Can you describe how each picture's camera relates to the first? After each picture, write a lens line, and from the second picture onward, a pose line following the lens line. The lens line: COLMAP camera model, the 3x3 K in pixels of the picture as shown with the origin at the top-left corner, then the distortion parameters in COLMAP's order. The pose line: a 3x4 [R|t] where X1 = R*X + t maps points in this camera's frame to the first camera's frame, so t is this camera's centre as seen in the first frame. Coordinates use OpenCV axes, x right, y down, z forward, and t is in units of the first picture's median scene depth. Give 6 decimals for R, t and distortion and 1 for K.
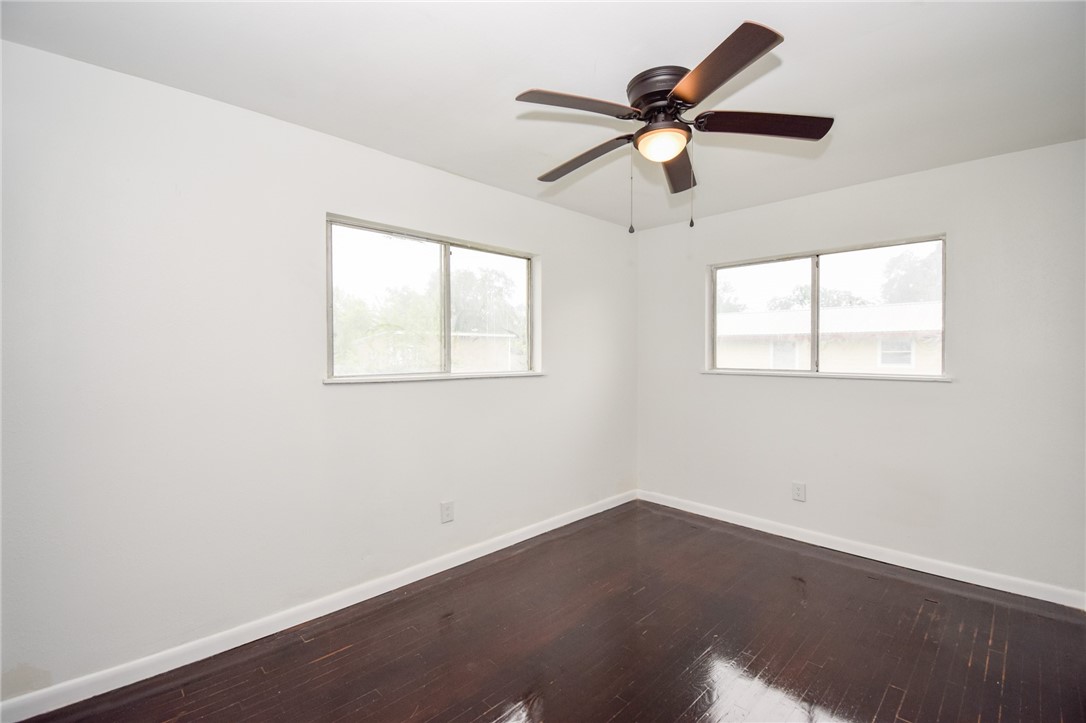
lens RADIAL K [[479.7, 0, 549.0], [0, 479.7, 357.8], [0, 0, 1]] dist [0.019836, -0.025895]
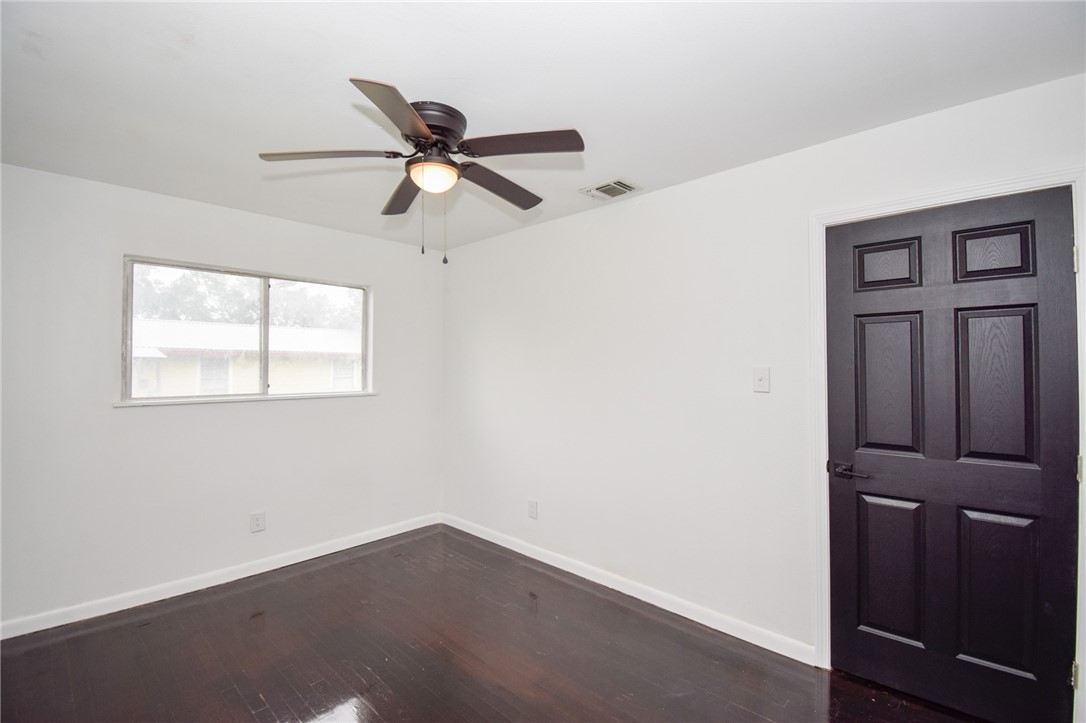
lens RADIAL K [[479.7, 0, 549.0], [0, 479.7, 357.8], [0, 0, 1]] dist [0.019836, -0.025895]
pose [[-0.030665, 0.018308, 0.999362, -0.450895], [0.016381, 0.999707, -0.017812, -0.018650], [-0.999395, 0.015825, -0.030956, 0.449279]]
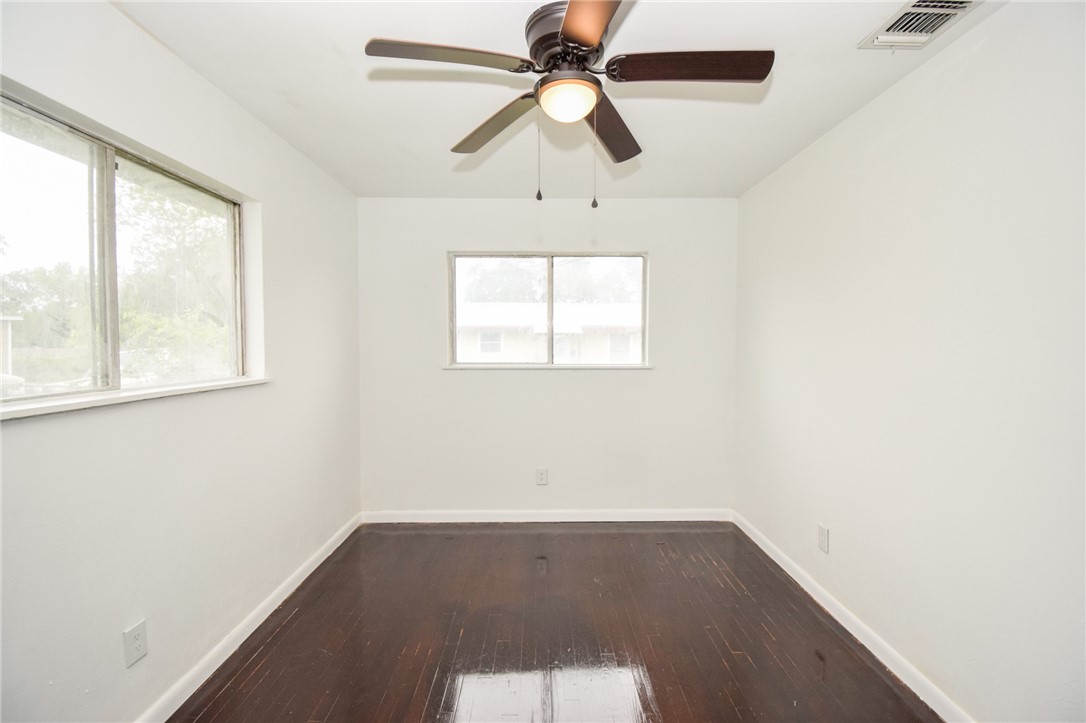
lens RADIAL K [[479.7, 0, 549.0], [0, 479.7, 357.8], [0, 0, 1]] dist [0.019836, -0.025895]
pose [[0.697870, -0.024946, 0.715790, -0.224778], [0.010926, 0.999648, 0.024186, -0.010443], [-0.716141, -0.009058, 0.697897, 0.247757]]
